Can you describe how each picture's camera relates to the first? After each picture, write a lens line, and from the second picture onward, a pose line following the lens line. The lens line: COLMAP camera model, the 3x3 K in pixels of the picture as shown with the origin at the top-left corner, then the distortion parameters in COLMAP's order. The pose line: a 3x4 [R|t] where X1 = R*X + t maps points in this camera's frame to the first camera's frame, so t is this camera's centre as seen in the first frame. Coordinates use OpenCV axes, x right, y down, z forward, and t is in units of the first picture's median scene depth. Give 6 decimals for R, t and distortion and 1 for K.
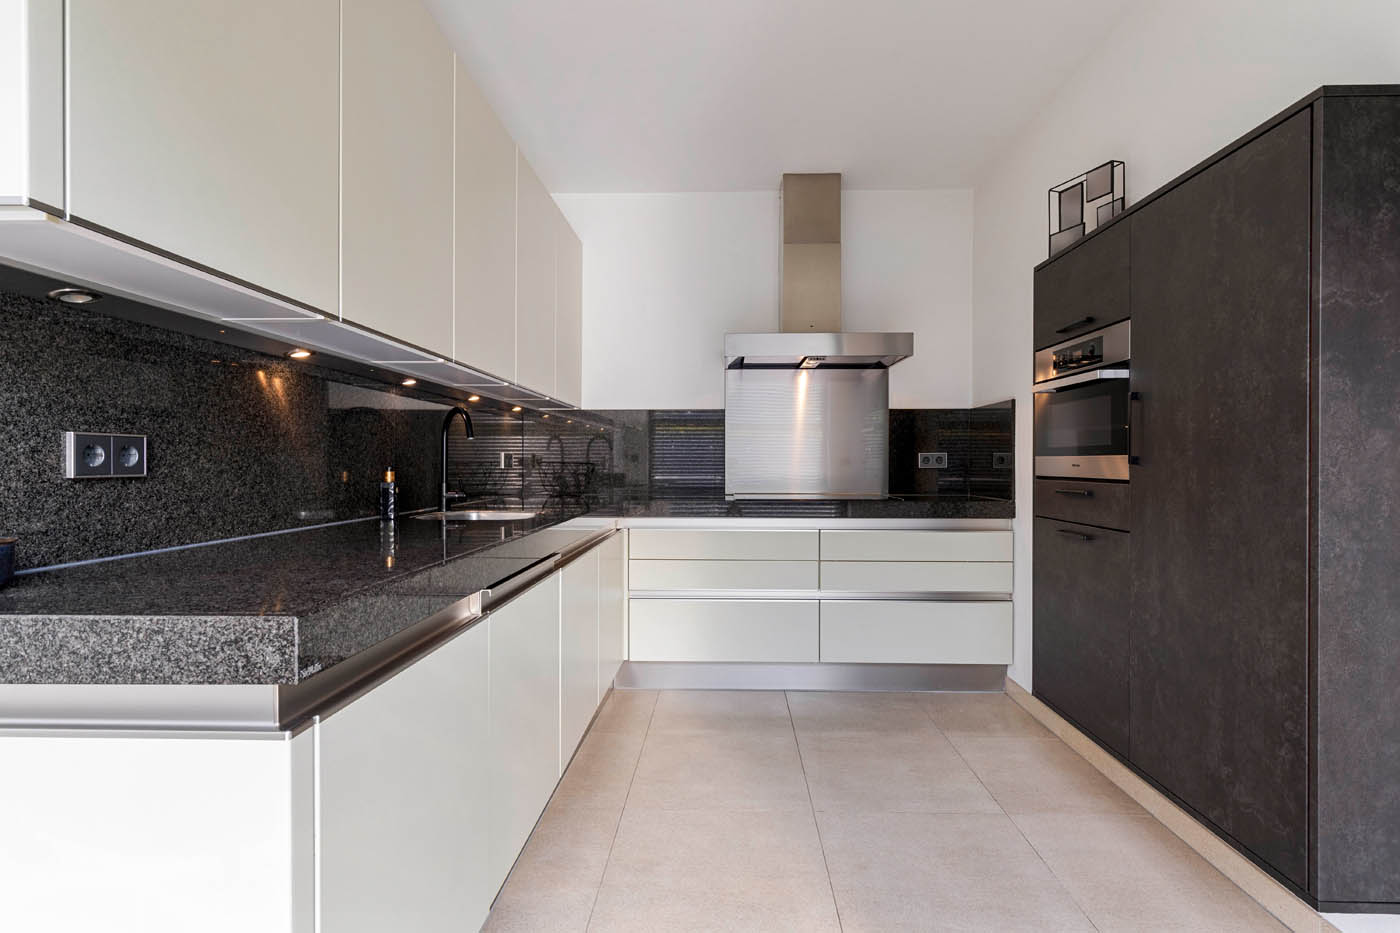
lens RADIAL K [[688.5, 0, 703.3], [0, 688.5, 466.6], [0, 0, 1]] dist [0.000506, -0.002251]
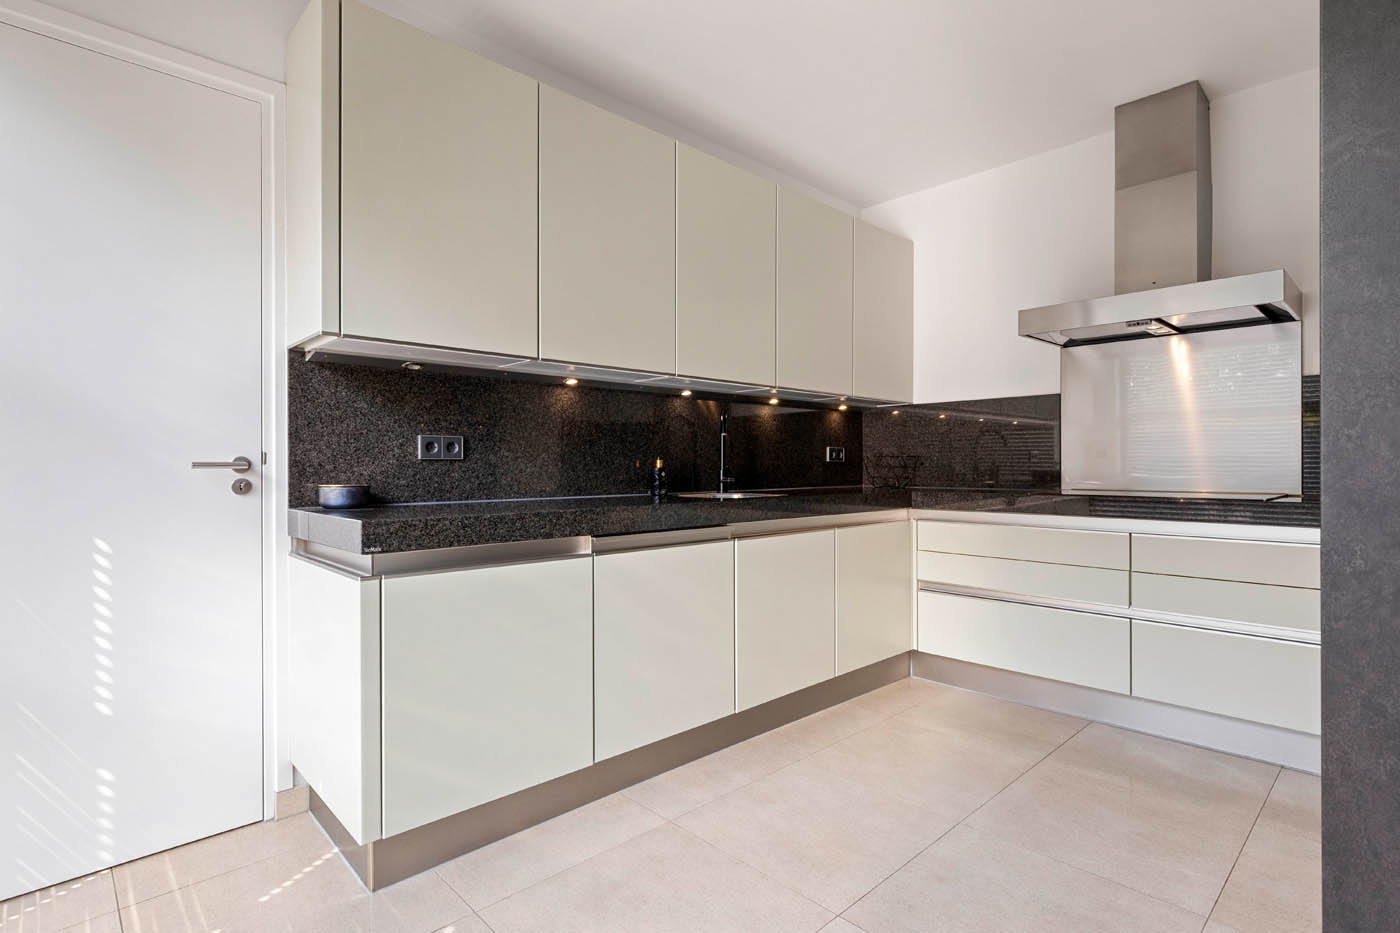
lens RADIAL K [[688.5, 0, 710.4], [0, 688.5, 463.9], [0, 0, 1]] dist [0.000506, -0.002251]
pose [[0.717093, -0.003465, -0.696969, 0.664991], [-0.001209, 0.999980, -0.006216, 0.026987], [0.696976, 0.005300, 0.717075, 0.113553]]
